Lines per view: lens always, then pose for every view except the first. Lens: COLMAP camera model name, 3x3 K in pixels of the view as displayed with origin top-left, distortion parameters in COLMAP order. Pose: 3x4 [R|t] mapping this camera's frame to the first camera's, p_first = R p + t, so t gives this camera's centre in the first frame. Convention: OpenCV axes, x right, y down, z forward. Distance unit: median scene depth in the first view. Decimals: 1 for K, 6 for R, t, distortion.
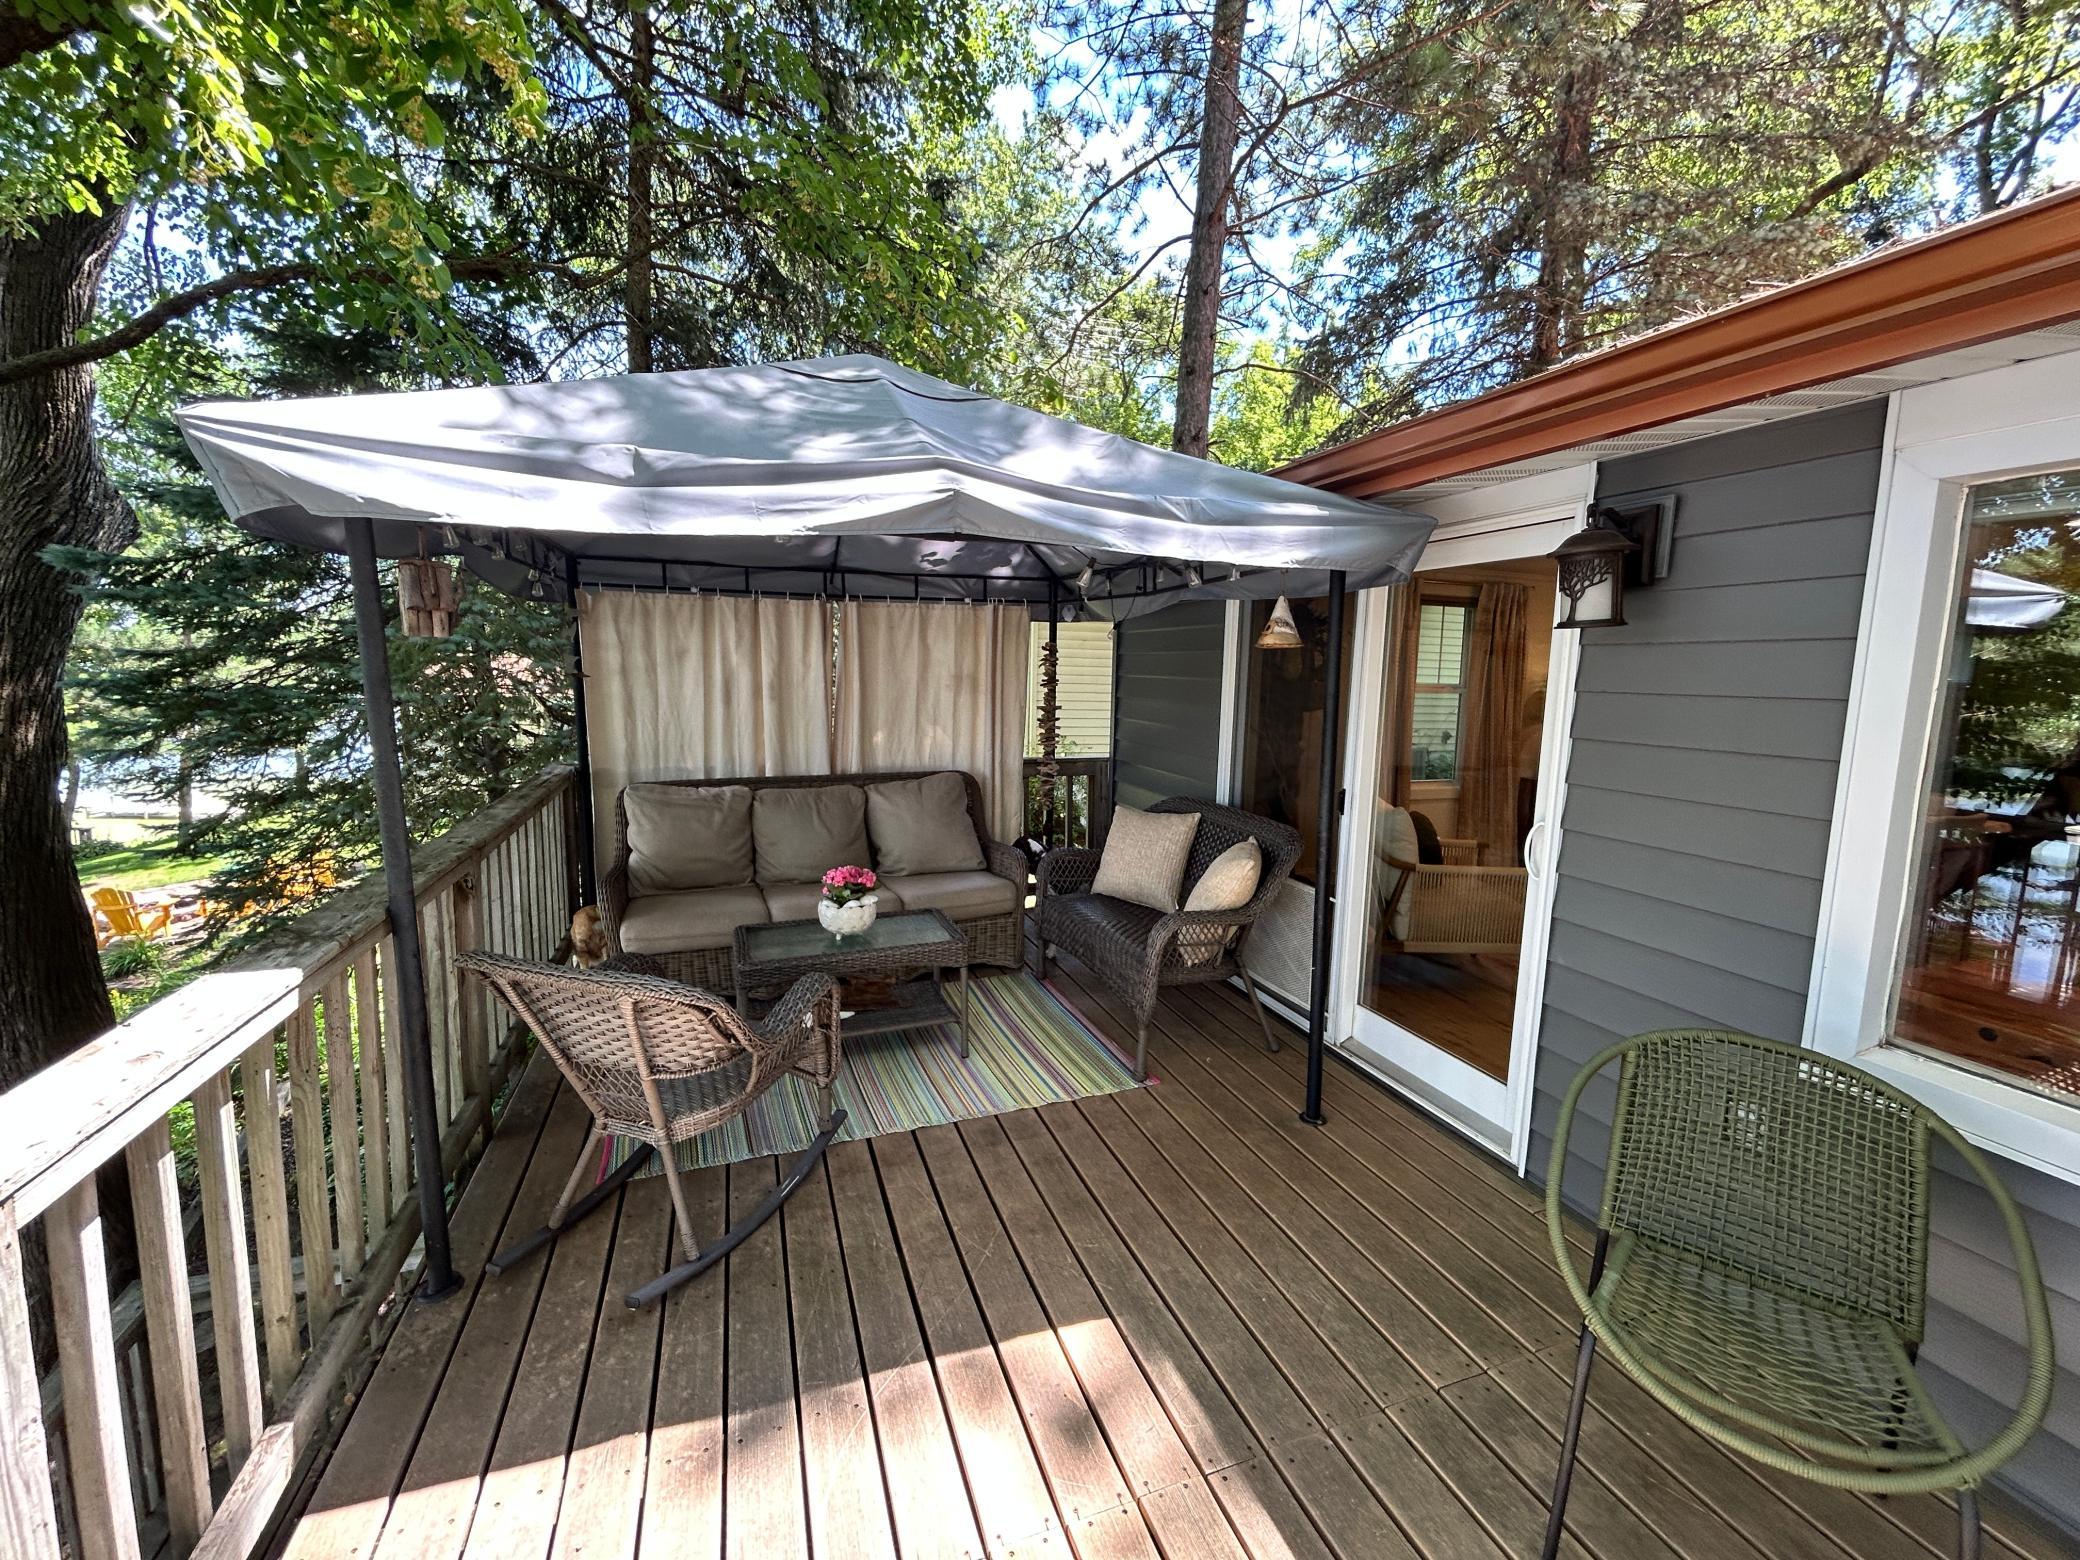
lens RADIAL K [[846.6, 0, 1040.0], [0, 846.6, 780.0], [0, 0, 1]] dist [0.000940, -0.000033]
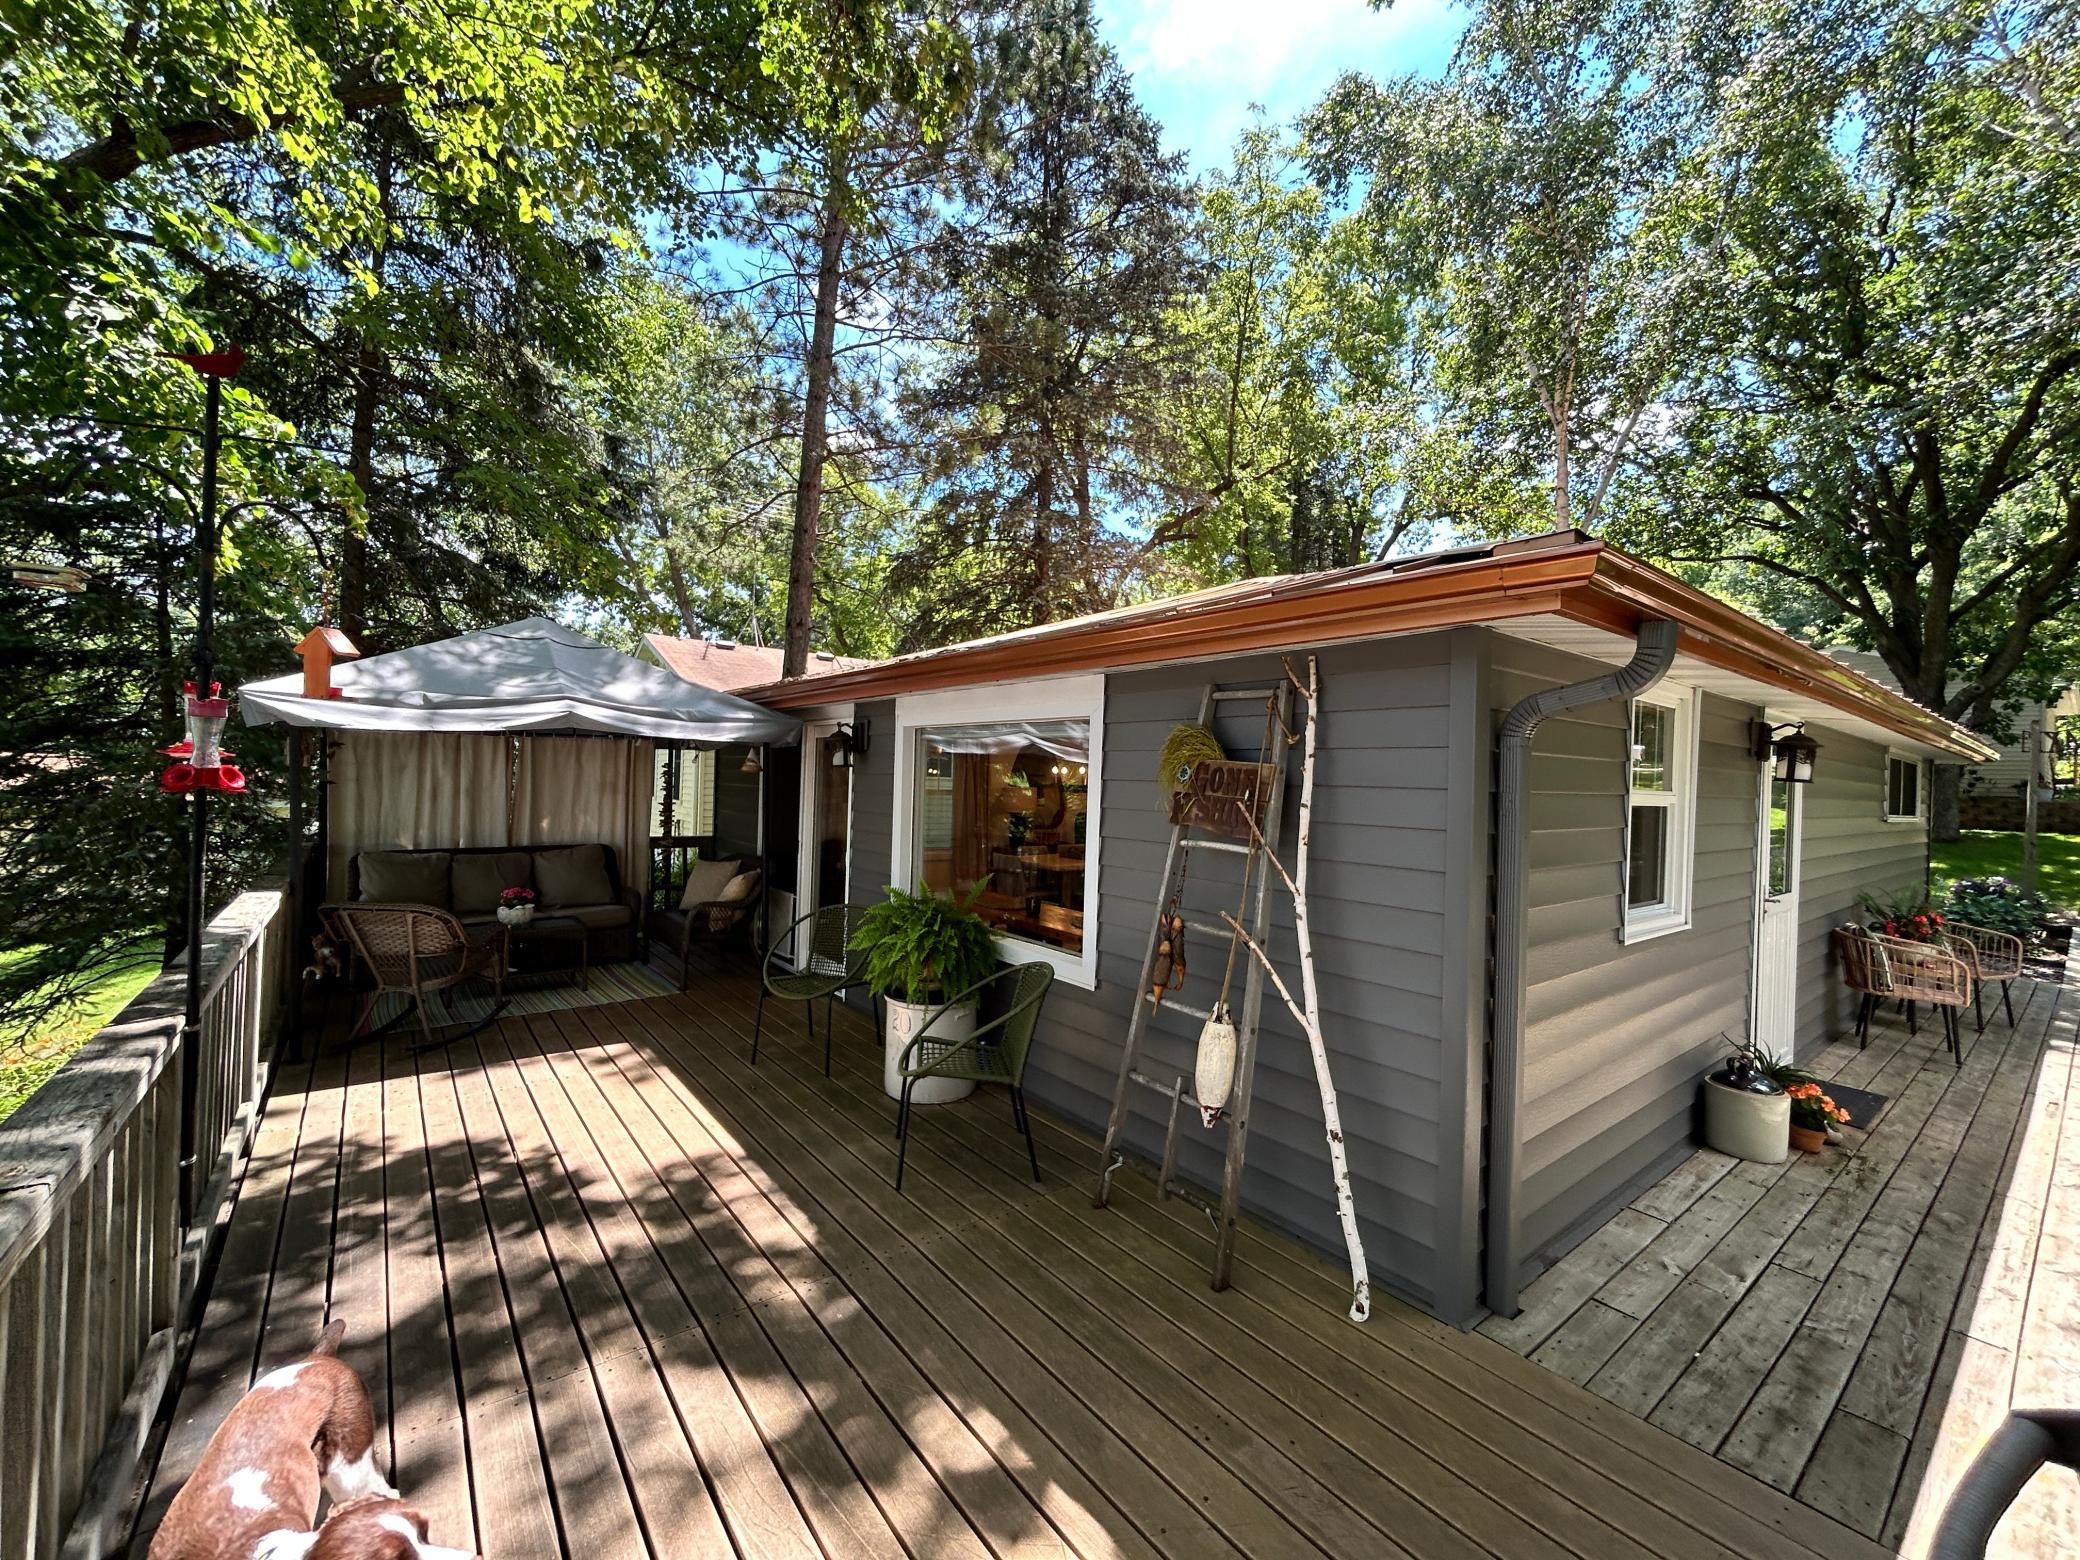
lens RADIAL K [[846.6, 0, 1040.0], [0, 846.6, 780.0], [0, 0, 1]] dist [0.000940, -0.000033]
pose [[0.949905, 0.006869, 0.312465, 0.317644], [0.032308, 0.992244, -0.120031, 0.148459], [-0.310866, 0.124113, 0.942315, -1.281641]]
